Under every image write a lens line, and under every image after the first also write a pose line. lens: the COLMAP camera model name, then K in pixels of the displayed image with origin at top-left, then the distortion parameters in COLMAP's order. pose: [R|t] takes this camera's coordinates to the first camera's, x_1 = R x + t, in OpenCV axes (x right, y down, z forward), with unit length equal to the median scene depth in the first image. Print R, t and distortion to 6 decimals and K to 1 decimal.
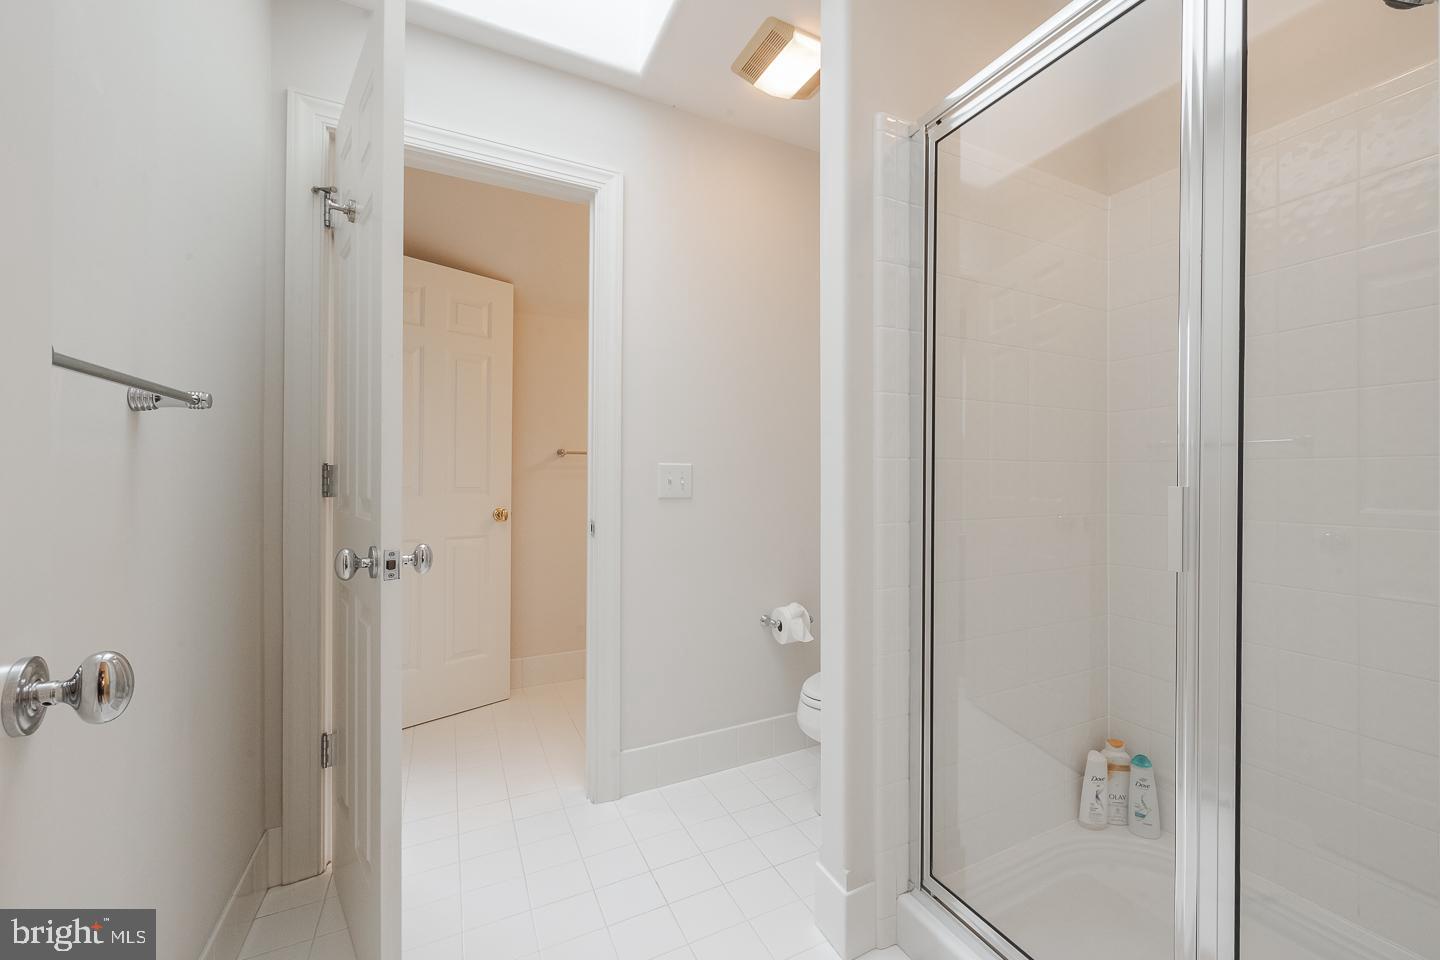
lens RADIAL K [[550.6, 0, 724.2], [0, 550.6, 477.6], [0, 0, 1]] dist [-0.001885, -0.000144]
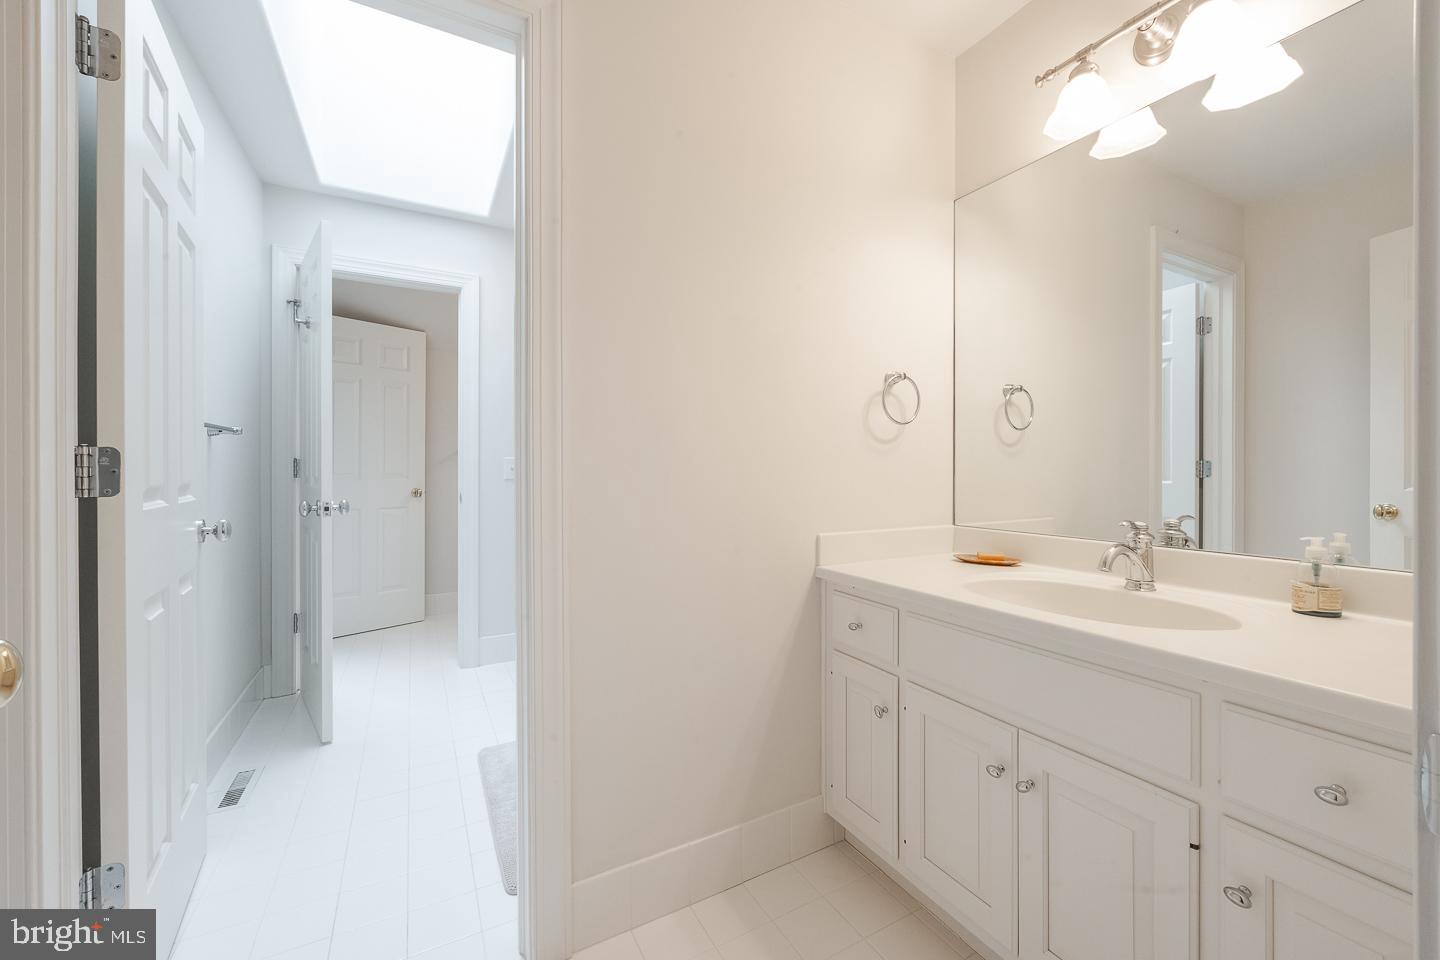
lens RADIAL K [[550.6, 0, 686.2], [0, 550.6, 468.7], [0, 0, 1]] dist [-0.001885, -0.000144]
pose [[0.999873, -0.004732, -0.015235, 0.554694], [0.004738, 0.999989, 0.000305, 0.012154], [0.015234, -0.000378, 0.999884, -0.743167]]
